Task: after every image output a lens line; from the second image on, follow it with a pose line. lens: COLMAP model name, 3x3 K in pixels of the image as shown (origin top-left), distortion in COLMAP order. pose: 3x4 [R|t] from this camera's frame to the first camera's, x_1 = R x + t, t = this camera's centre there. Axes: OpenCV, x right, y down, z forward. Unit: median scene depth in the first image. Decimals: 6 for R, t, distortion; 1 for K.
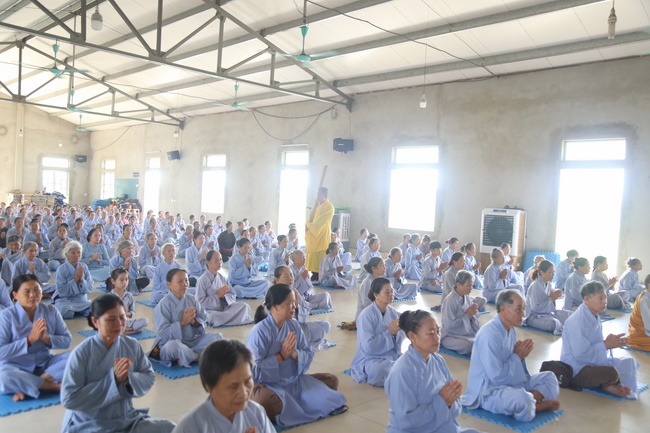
lens RADIAL K [[561.5, 0, 331.9], [0, 561.5, 214.9], [0, 0, 1]] dist [-0.036791, 0.060033]
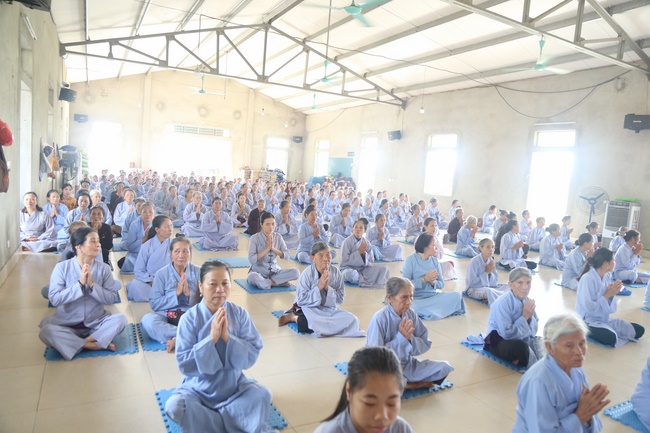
lens RADIAL K [[449.9, 0, 330.1], [0, 449.9, 212.1], [0, 0, 1]] dist [-0.099989, 0.037421]
pose [[0.958017, 0.046901, -0.282849, -0.226991], [-0.031903, 0.997841, 0.057404, -0.016438], [0.284931, -0.045970, 0.957445, 0.274562]]
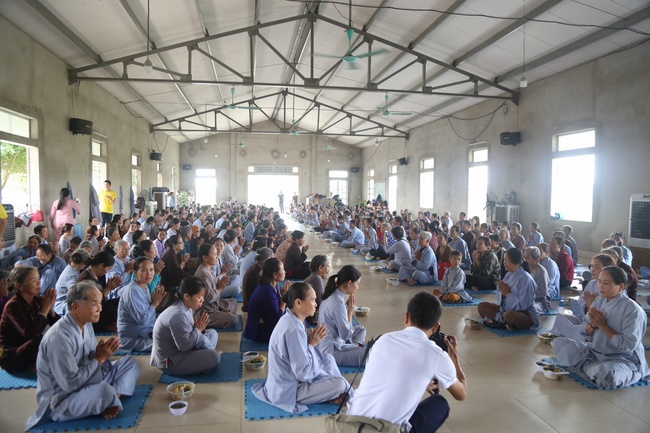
lens RADIAL K [[449.9, 0, 323.5], [0, 449.9, 214.0], [0, 0, 1]] dist [-0.099989, 0.037421]
pose [[0.806694, -0.013648, -0.590812, 0.220964], [0.015679, 0.999876, -0.001691, 0.009505], [0.590761, -0.007899, 0.806808, 0.153418]]
